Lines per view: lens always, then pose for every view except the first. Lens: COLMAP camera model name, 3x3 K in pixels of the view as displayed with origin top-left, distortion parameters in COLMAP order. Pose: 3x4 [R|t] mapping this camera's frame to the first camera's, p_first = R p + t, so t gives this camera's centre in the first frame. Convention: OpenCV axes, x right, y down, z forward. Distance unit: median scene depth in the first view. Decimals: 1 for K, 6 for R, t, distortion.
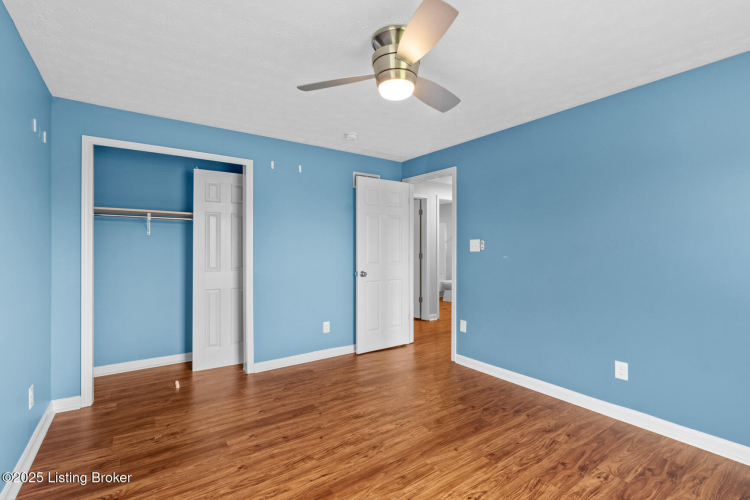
lens RADIAL K [[339.5, 0, 373.3], [0, 339.5, 252.3], [0, 0, 1]] dist [0.001295, 0.000644]
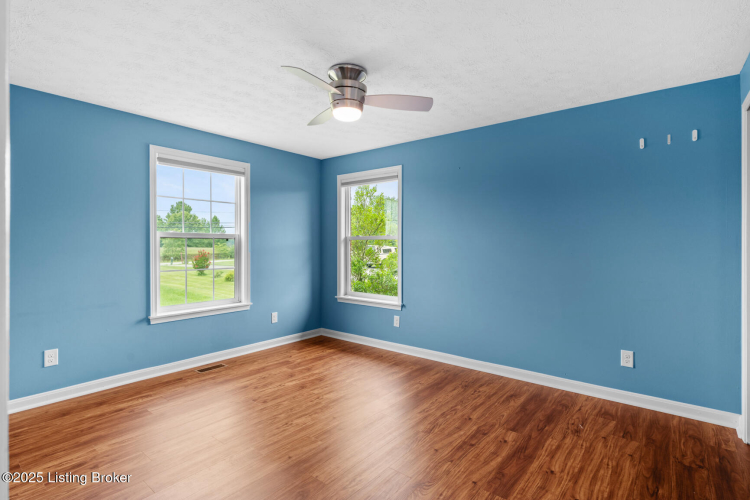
lens RADIAL K [[375.6, 0, 375.3], [0, 375.6, 247.9], [0, 0, 1]] dist [0.000926, 0.000111]
pose [[-0.960971, -0.002571, -0.276638, 0.284256], [-0.005746, 0.999927, 0.010668, -0.008747], [0.276590, 0.011841, -0.960915, 1.913560]]
